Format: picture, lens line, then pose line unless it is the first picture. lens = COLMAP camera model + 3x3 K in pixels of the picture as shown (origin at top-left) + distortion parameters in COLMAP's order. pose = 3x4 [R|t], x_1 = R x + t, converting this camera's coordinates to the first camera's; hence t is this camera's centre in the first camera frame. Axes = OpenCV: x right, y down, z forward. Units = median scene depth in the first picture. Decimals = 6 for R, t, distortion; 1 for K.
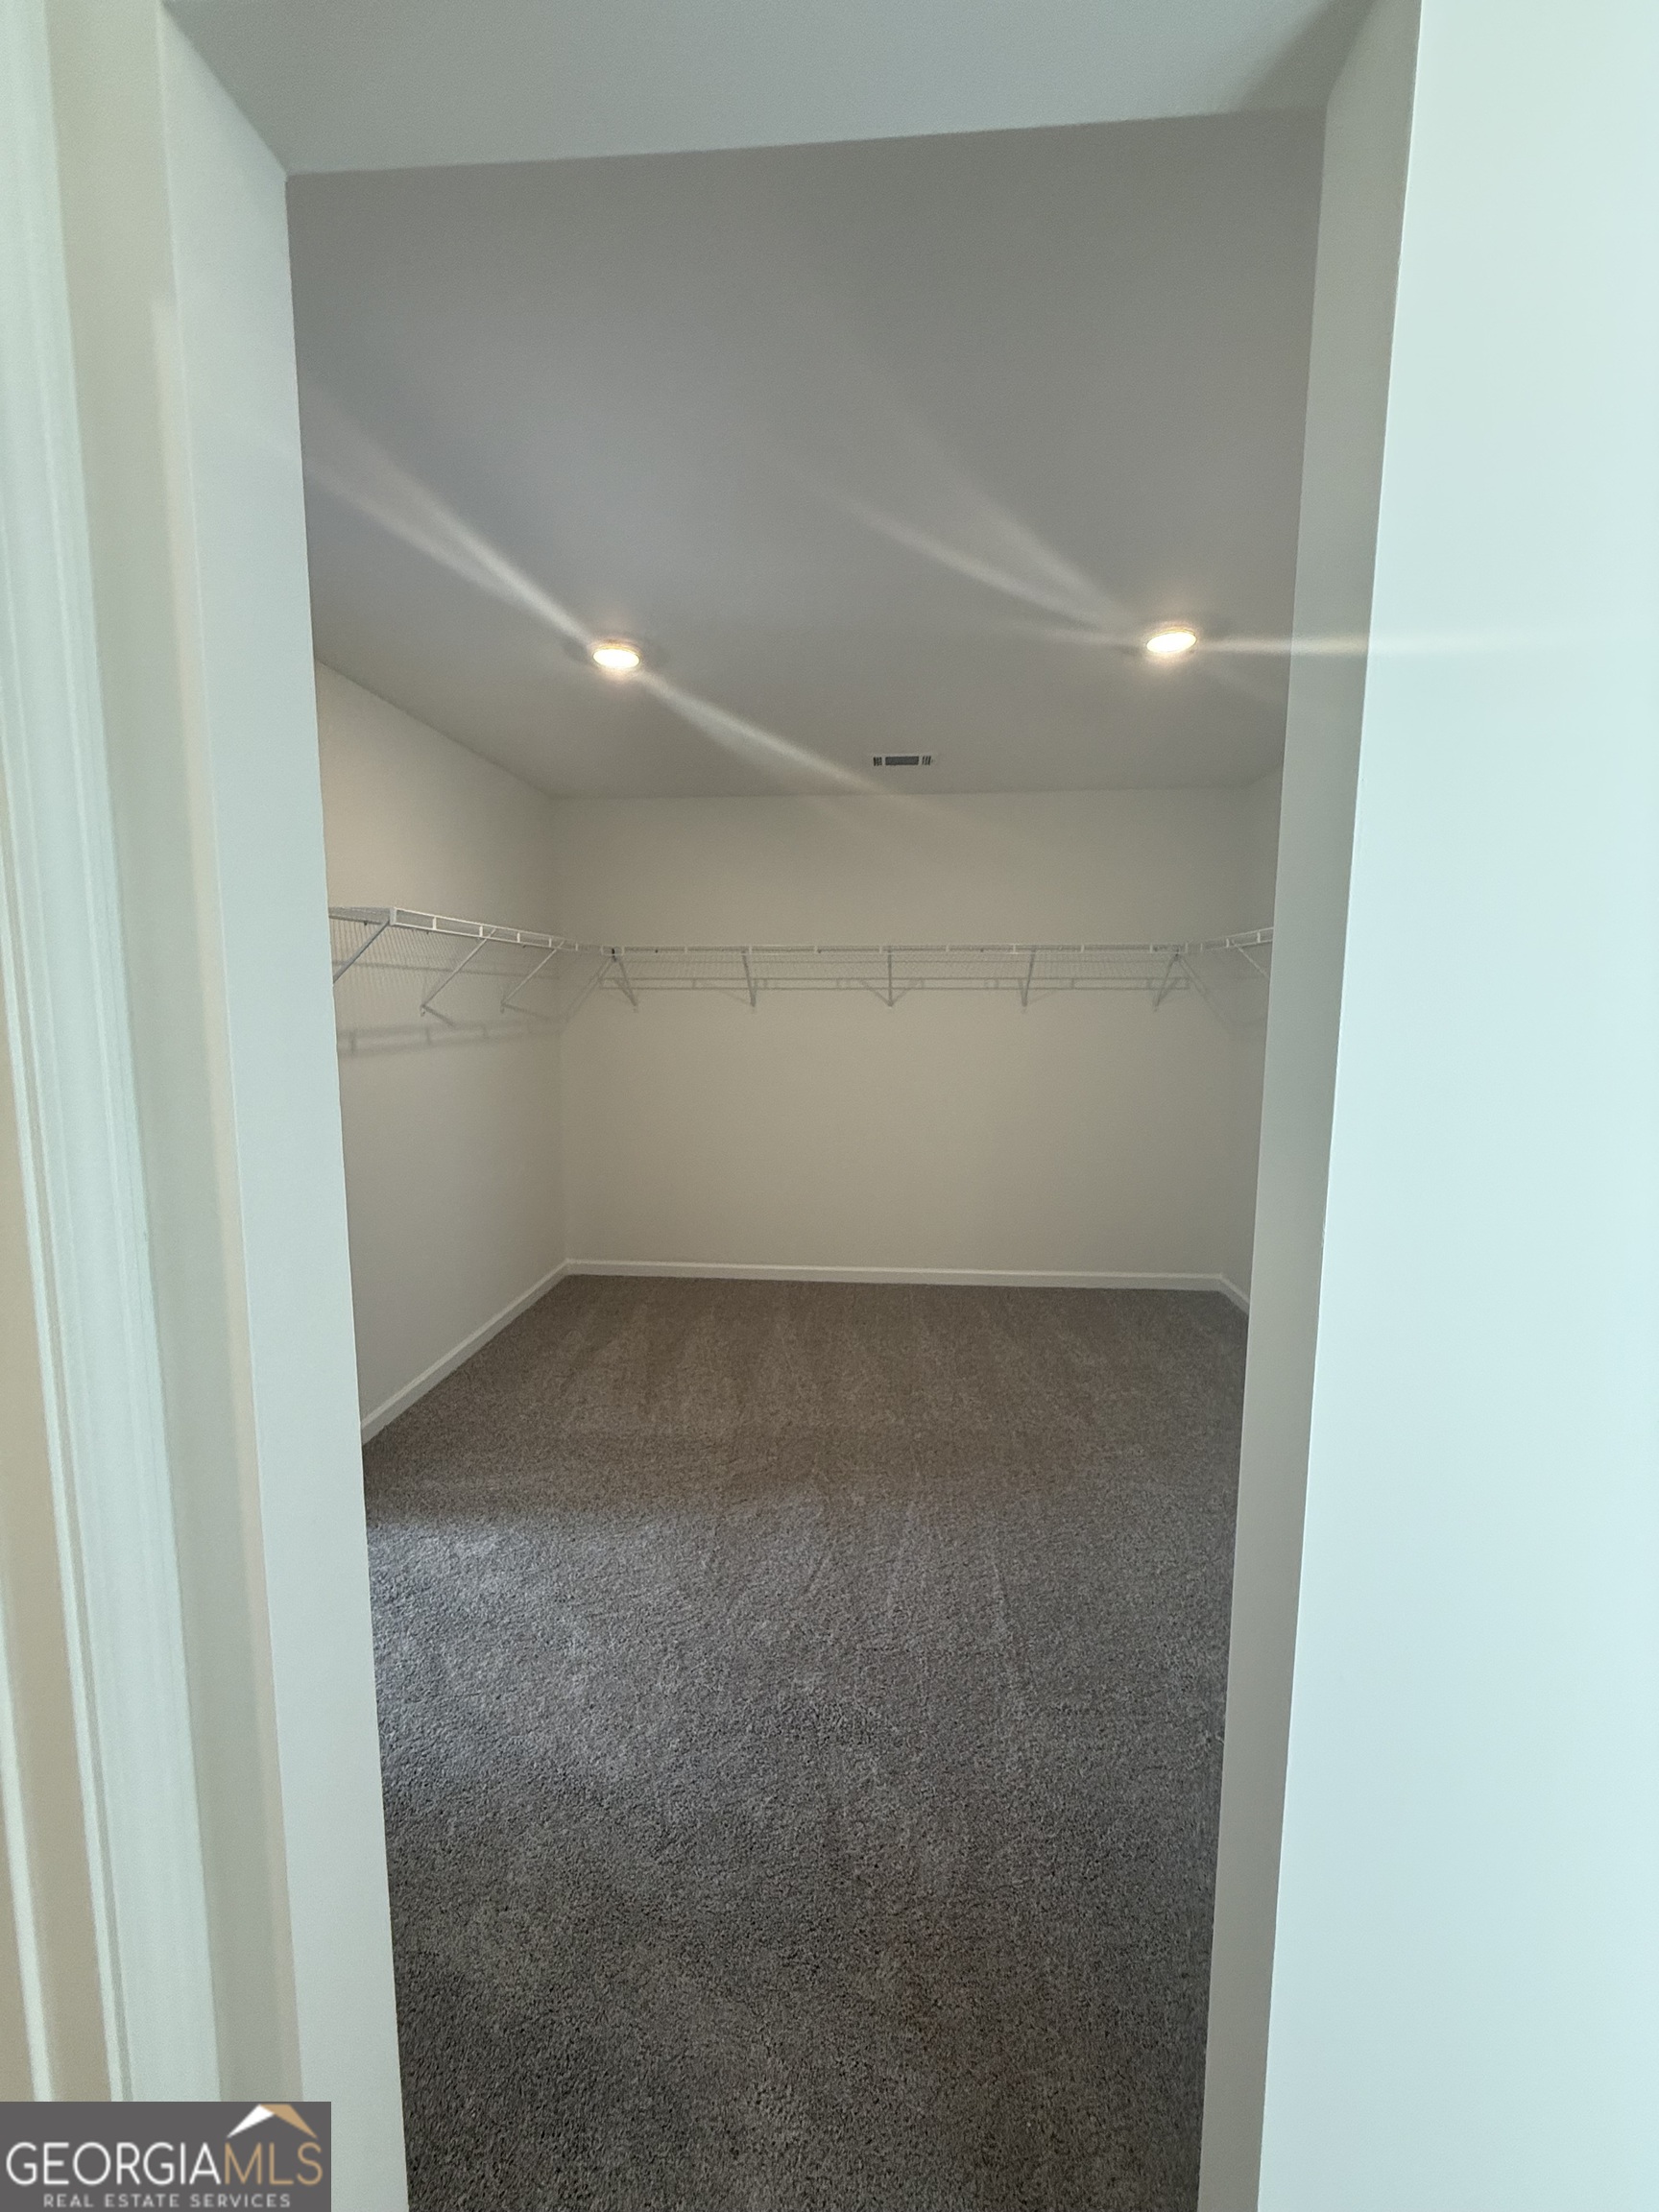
lens RADIAL K [[879.9, 0, 823.4], [0, 879.9, 1112.4], [0, 0, 1]] dist [-0.003365, 0.001485]
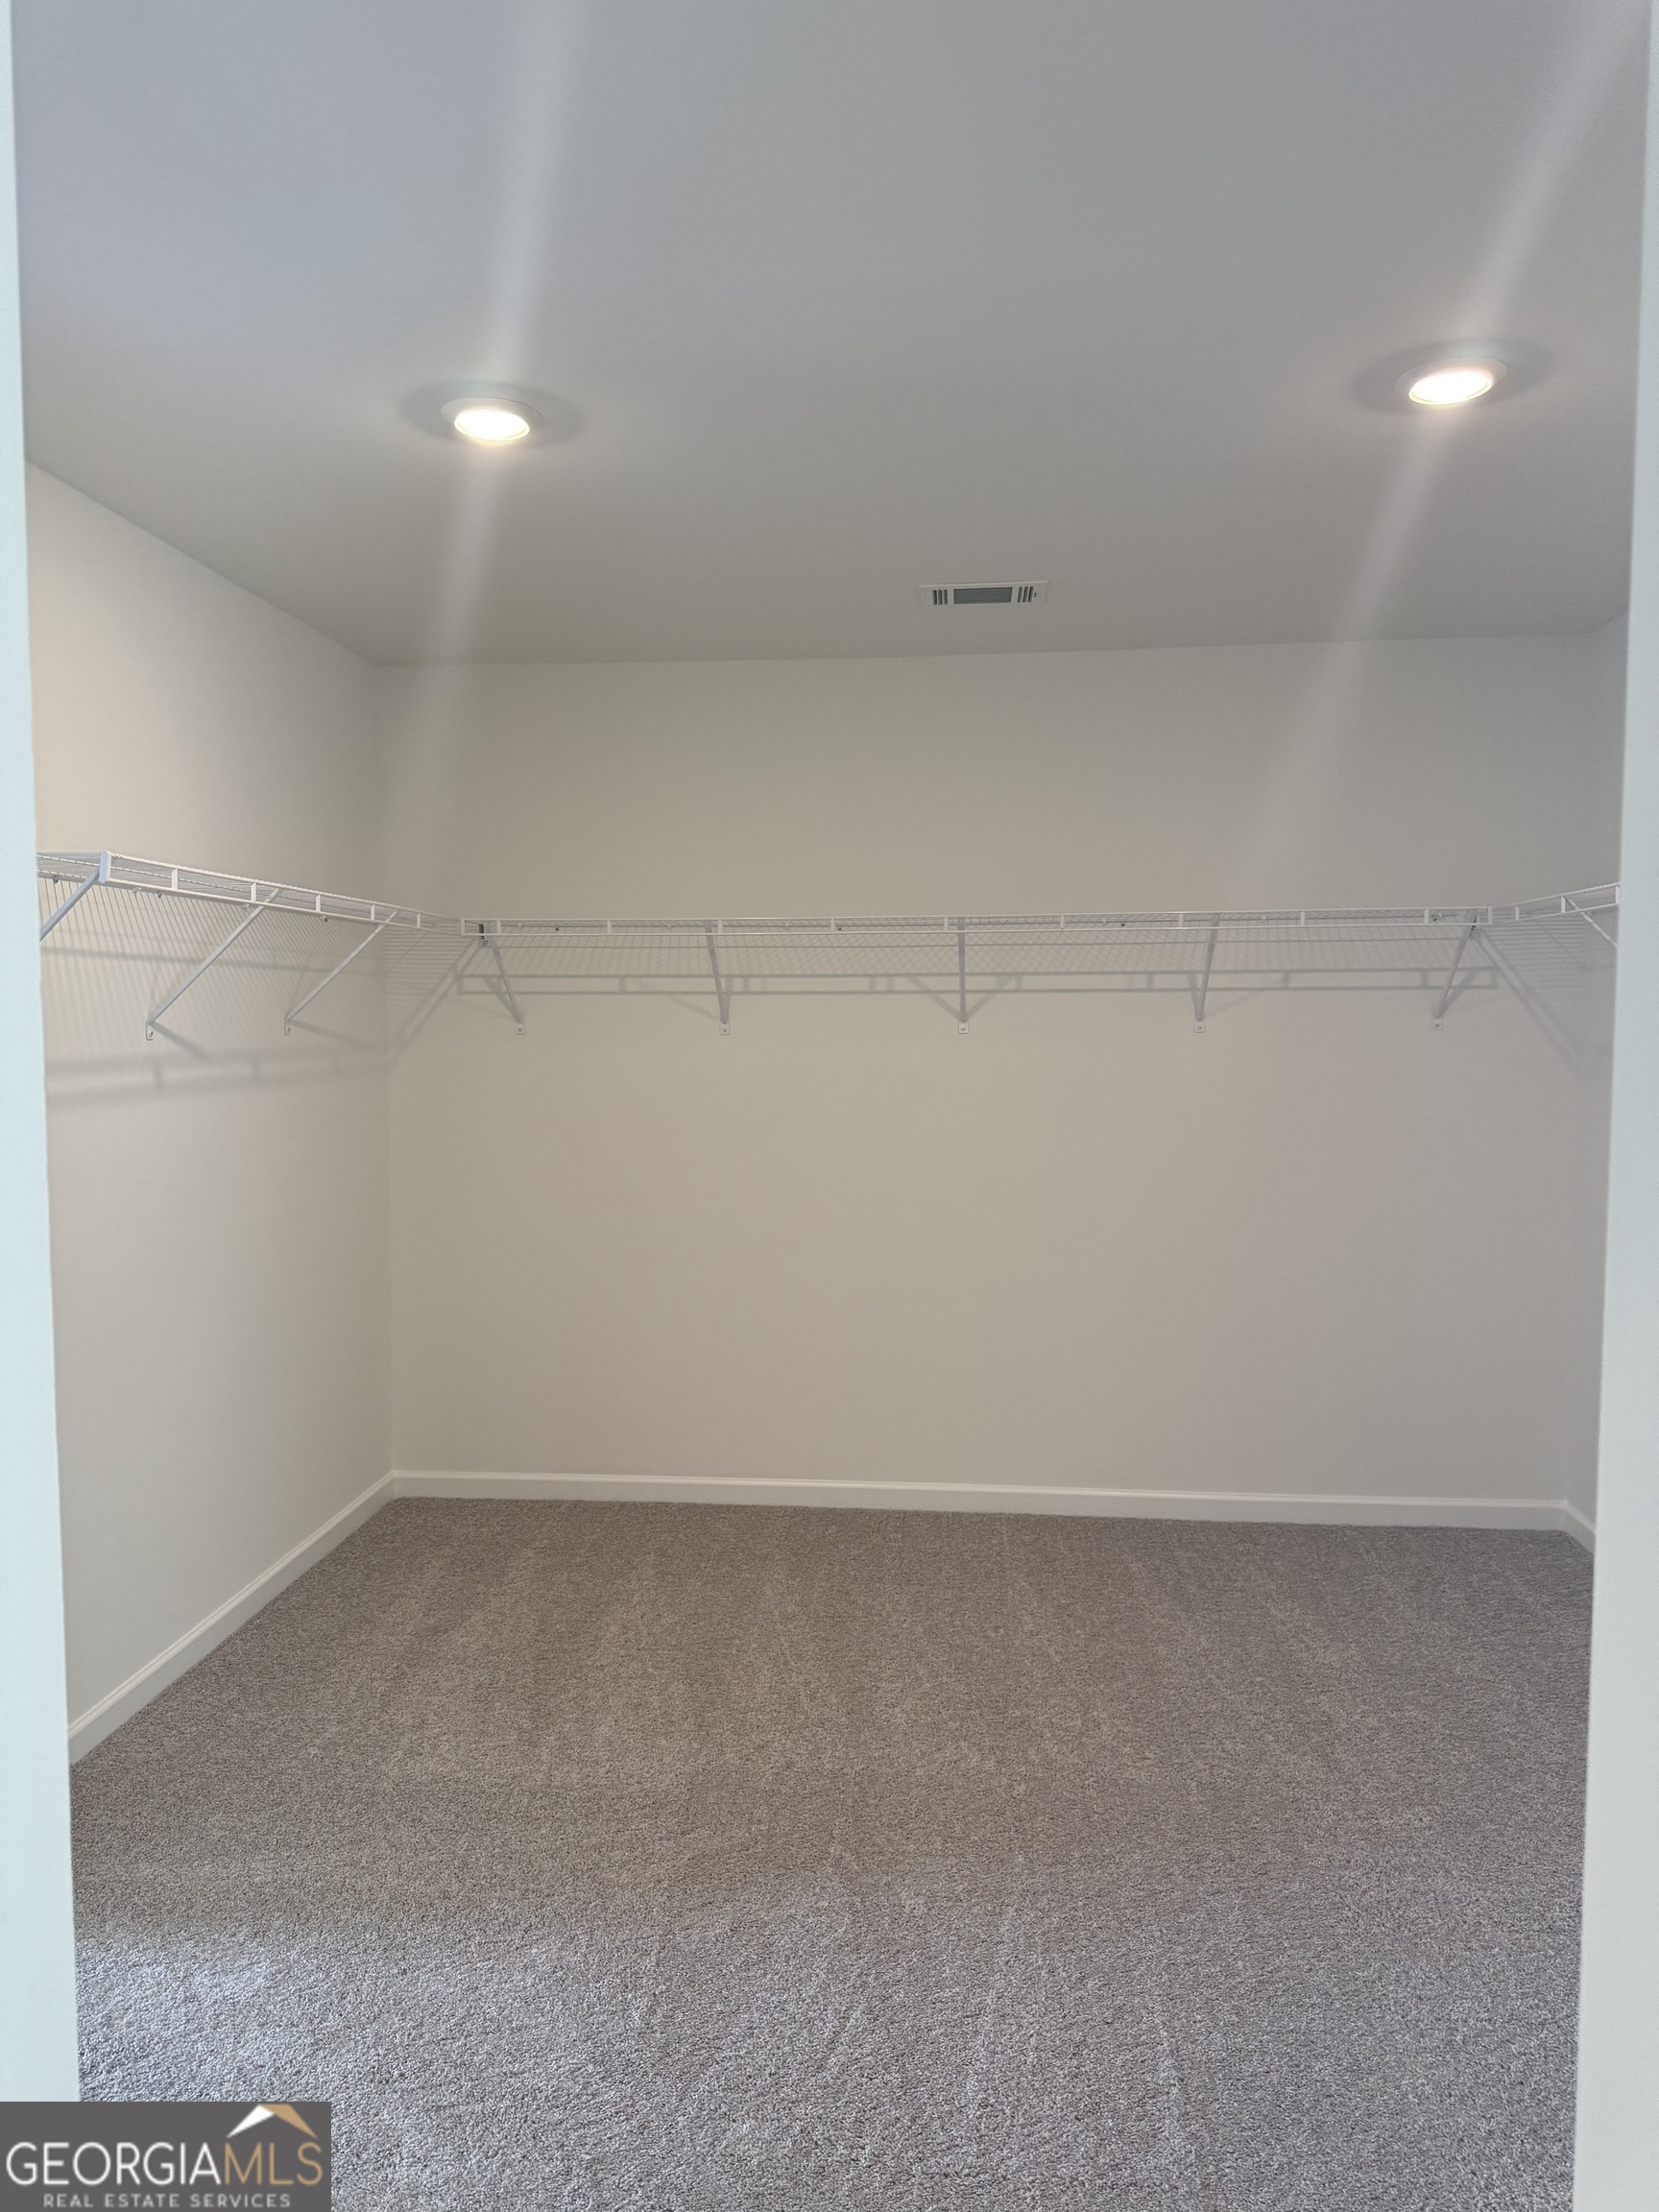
lens RADIAL K [[1566.5, 0, 815.8], [0, 1566.5, 1130.8], [0, 0, 1]] dist [0.058621, -0.064207]
pose [[0.999829, -0.002123, -0.018358, -0.002117], [0.001180, 0.998687, -0.051210, 0.003154], [0.018443, 0.051179, 0.998519, -0.021483]]
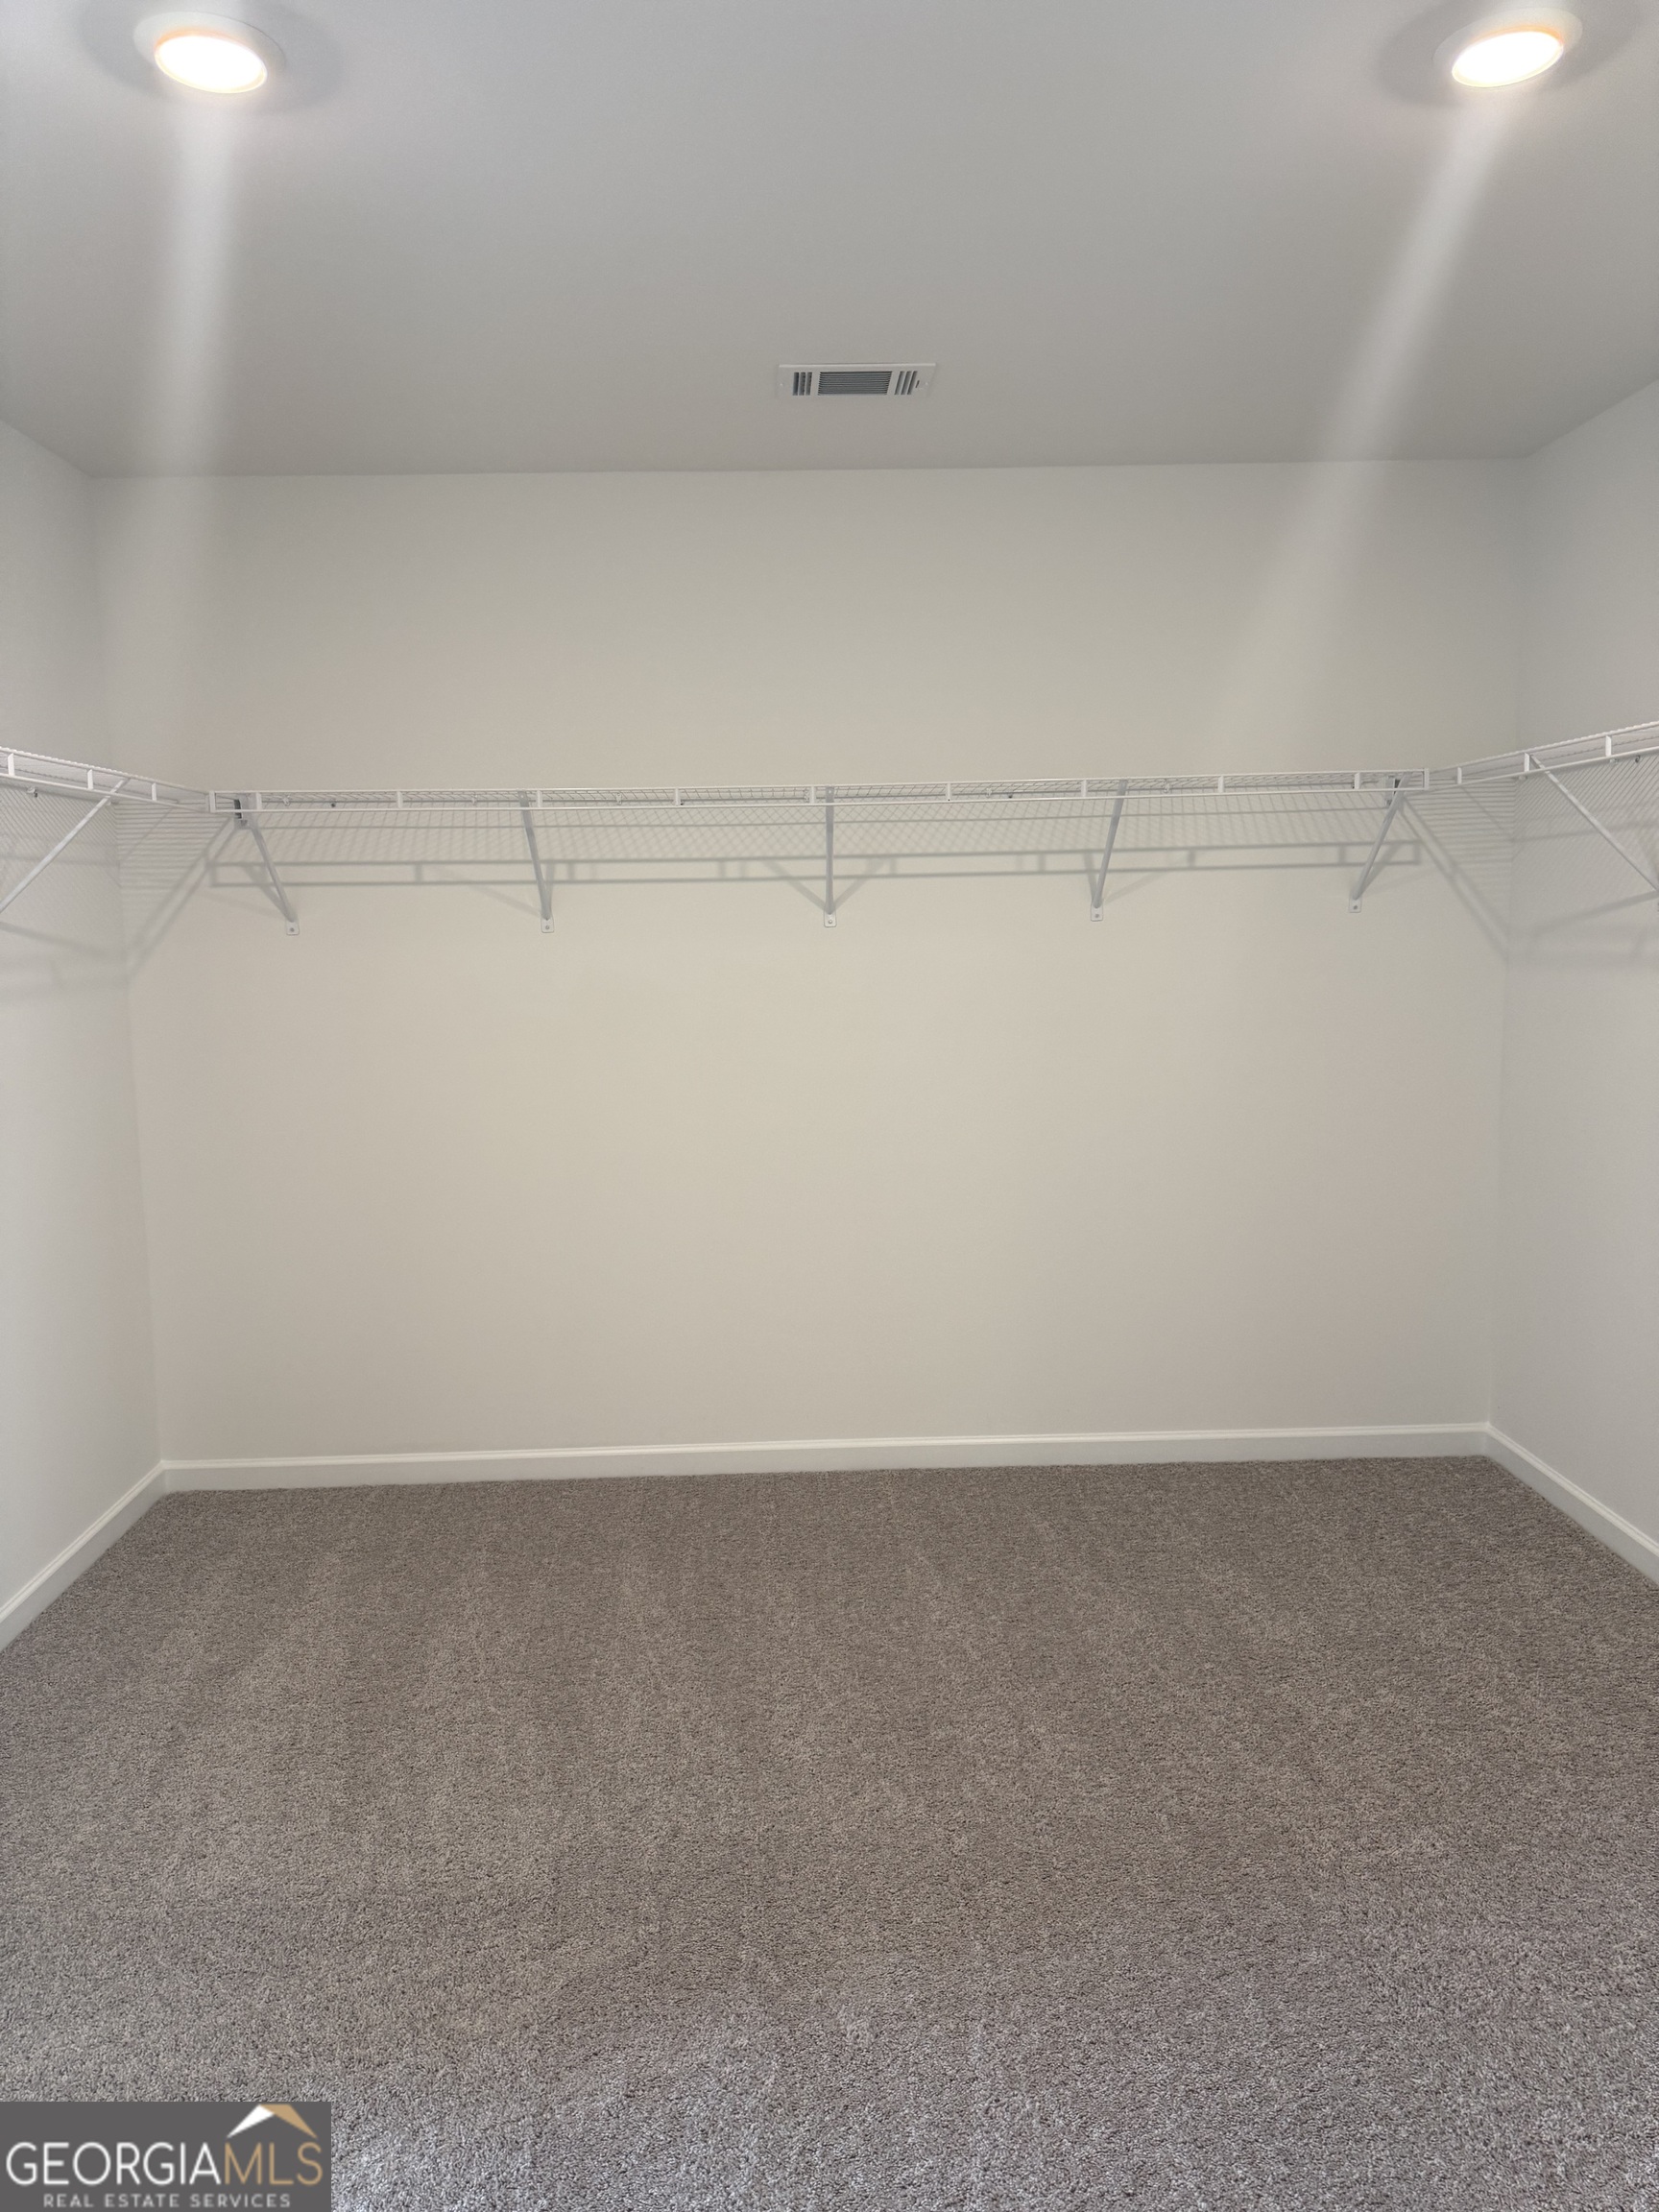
lens RADIAL K [[1566.5, 0, 816.1], [0, 1566.5, 1127.0], [0, 0, 1]] dist [0.058621, -0.064207]
pose [[0.993667, -0.034726, 0.106869, -0.040281], [0.033704, 0.999367, 0.011353, -0.015648], [-0.107195, -0.007679, 0.994208, 0.180341]]
